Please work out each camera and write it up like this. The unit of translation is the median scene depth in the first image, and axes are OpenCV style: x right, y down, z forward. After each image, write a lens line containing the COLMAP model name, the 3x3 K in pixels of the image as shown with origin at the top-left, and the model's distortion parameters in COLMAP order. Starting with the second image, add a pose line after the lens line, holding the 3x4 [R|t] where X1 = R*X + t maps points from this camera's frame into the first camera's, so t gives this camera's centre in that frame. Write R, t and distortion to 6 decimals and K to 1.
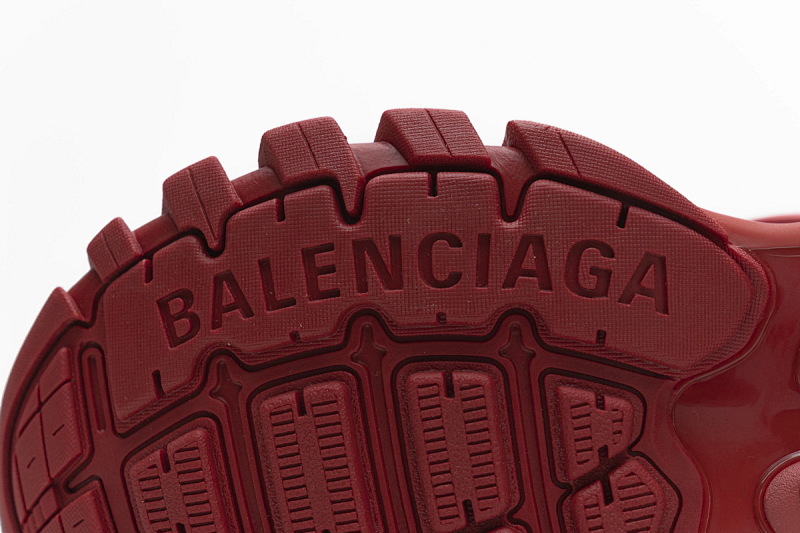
lens RADIAL K [[1438.7, 0, 397.9], [0, 1438.7, 264.3], [0, 0, 1]] dist [-0.004872, 0.000000]
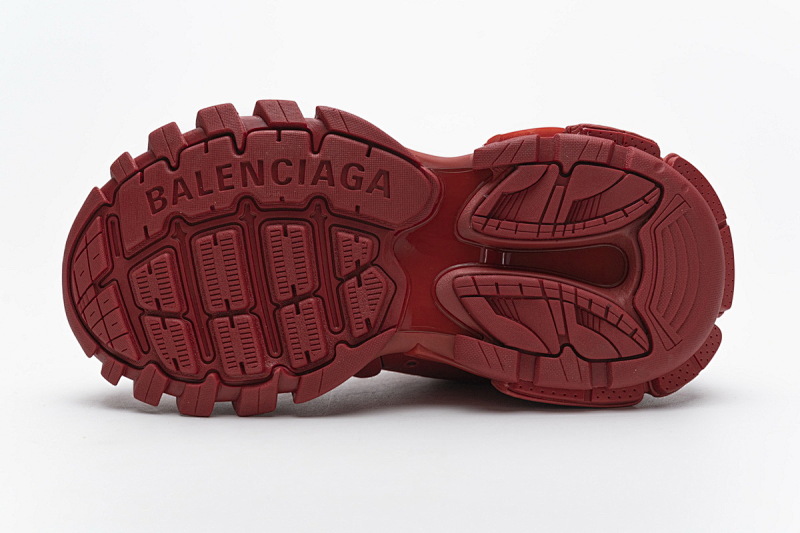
lens RADIAL K [[1503.0, 0, 400.1], [0, 1503.0, 267.7], [0, 0, 1]] dist [-0.182615, 0.000000]
pose [[0.998873, 0.007081, 0.046939, 0.098936], [-0.007728, 0.999878, 0.013608, 0.104659], [-0.046837, -0.013955, 0.998805, -1.186310]]
